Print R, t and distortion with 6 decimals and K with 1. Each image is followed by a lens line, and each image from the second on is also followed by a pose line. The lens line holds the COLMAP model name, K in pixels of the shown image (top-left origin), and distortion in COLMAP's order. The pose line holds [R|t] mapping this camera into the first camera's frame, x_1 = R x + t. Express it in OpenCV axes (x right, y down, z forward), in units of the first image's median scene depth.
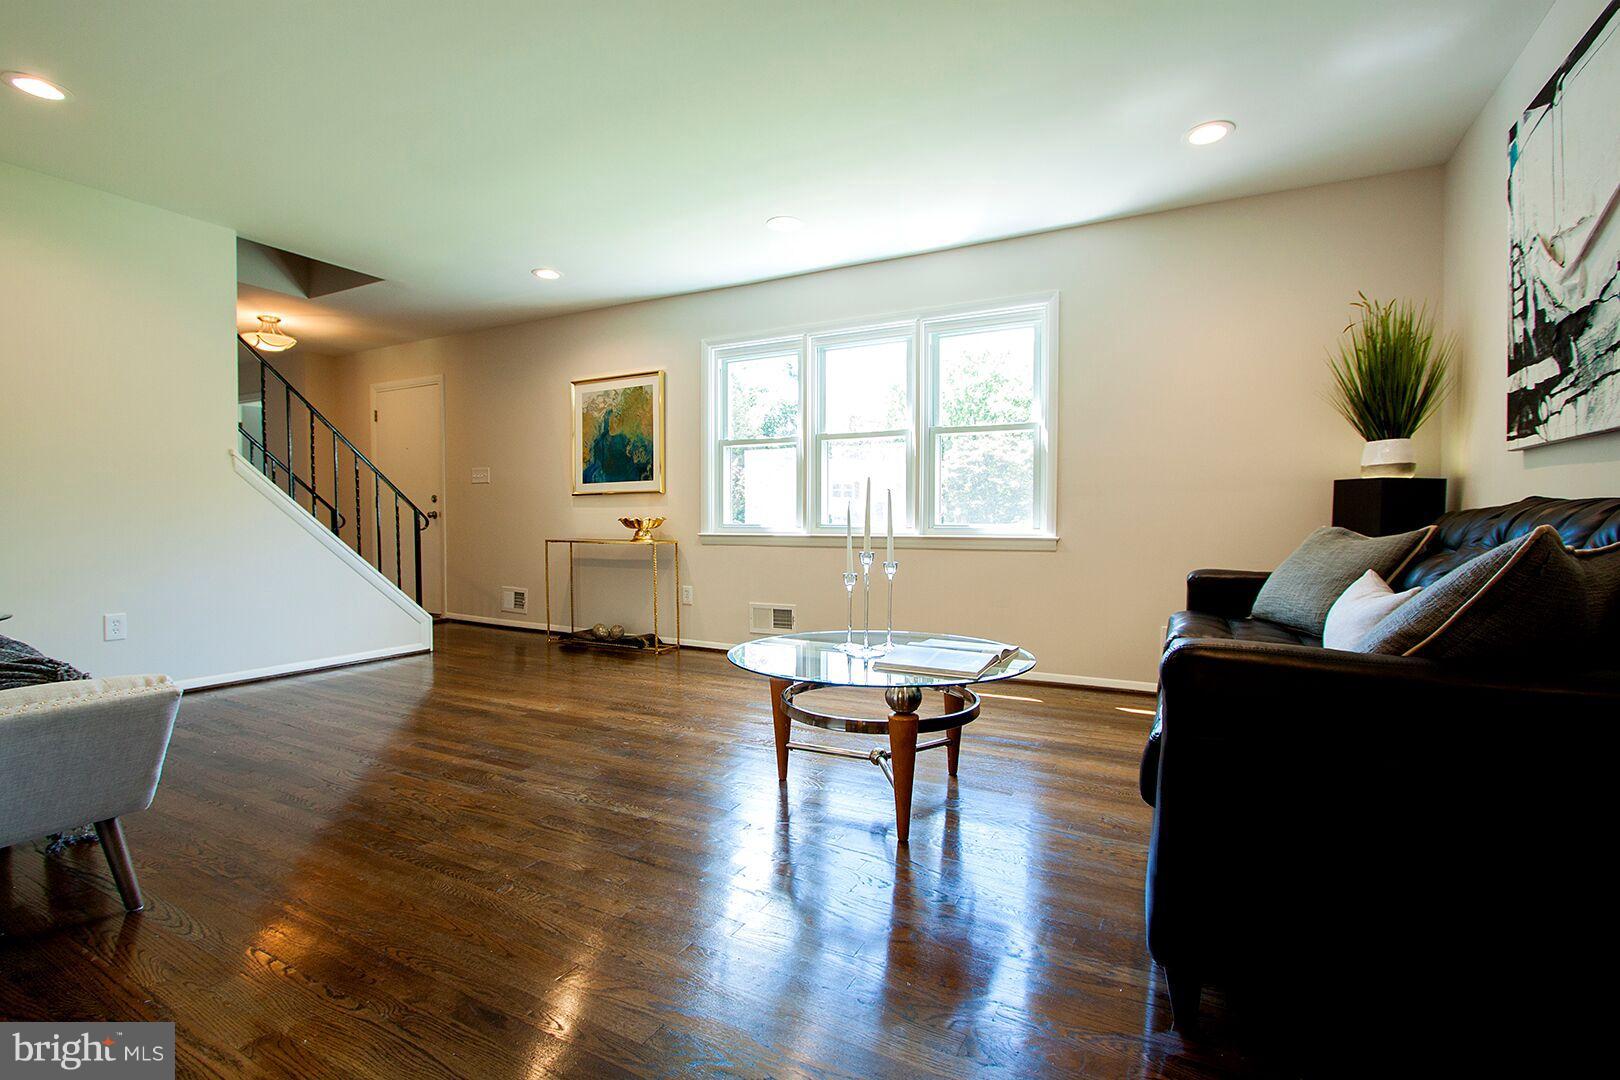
lens RADIAL K [[746.5, 0, 810.0], [0, 746.5, 540.0], [0, 0, 1]] dist [-0.022851, 0.000634]
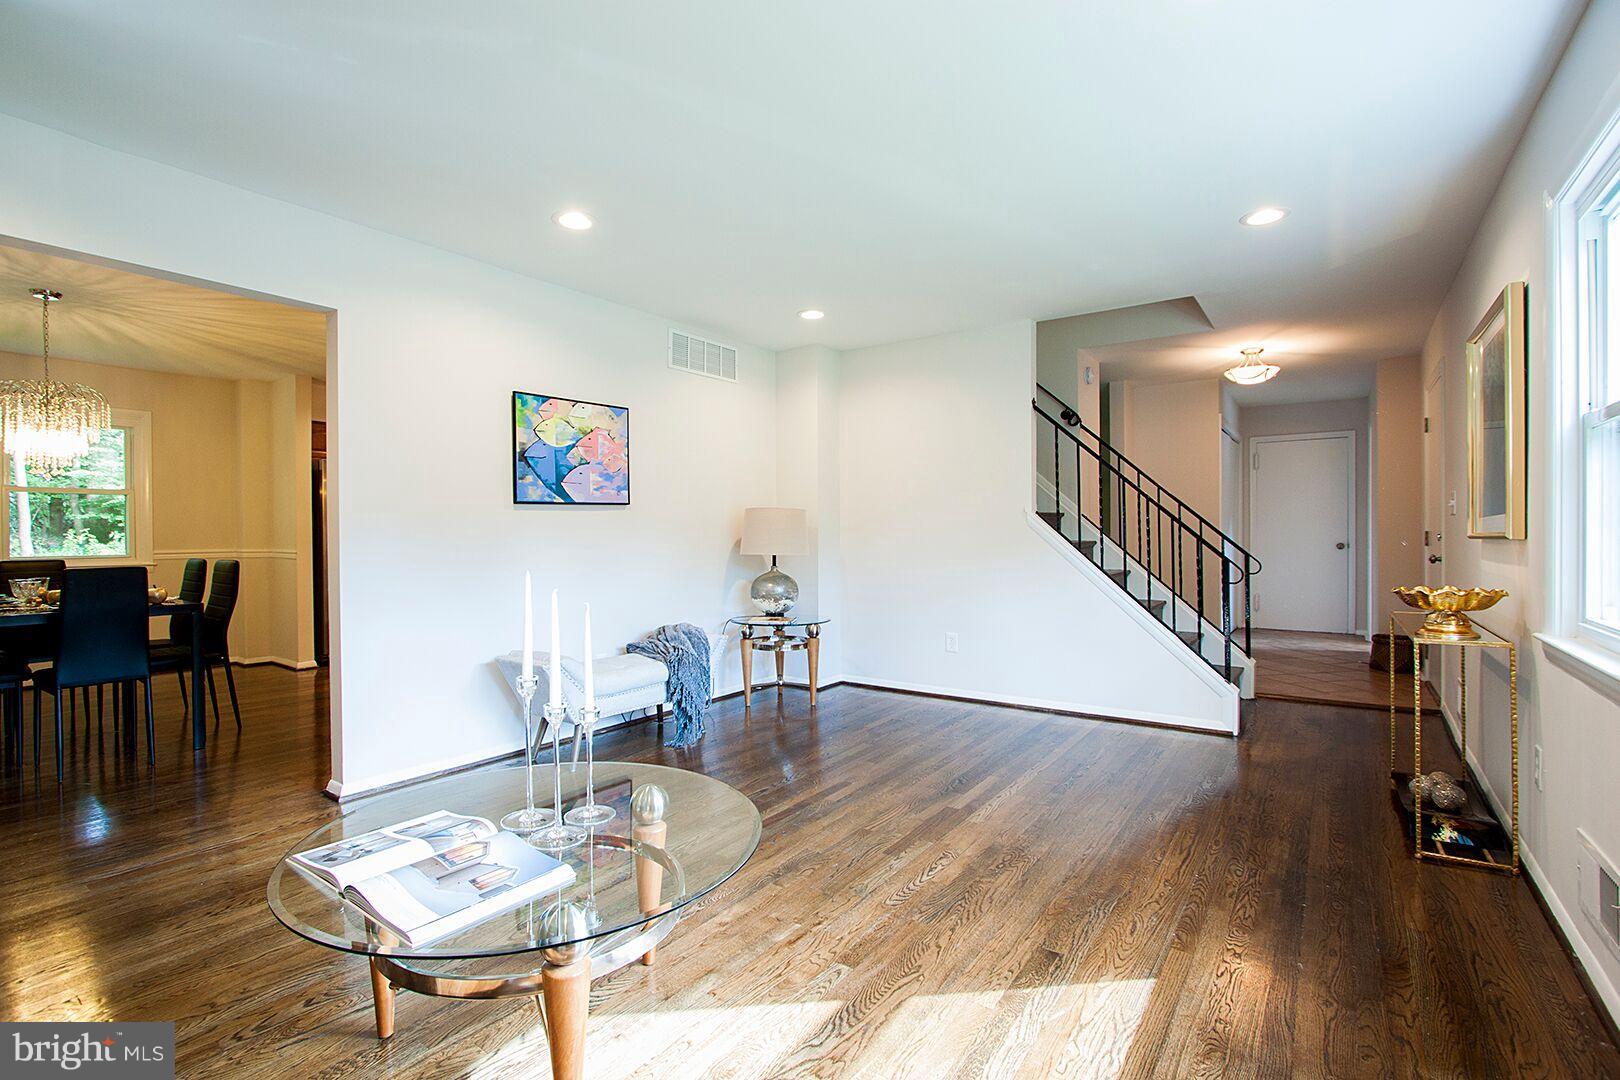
lens RADIAL K [[746.5, 0, 810.0], [0, 746.5, 540.0], [0, 0, 1]] dist [-0.022851, 0.000634]
pose [[-0.109719, 0.009761, -0.993915, 0.493718], [-0.039855, 0.999104, 0.014212, -0.081381], [0.993163, 0.041172, -0.109232, 0.934768]]
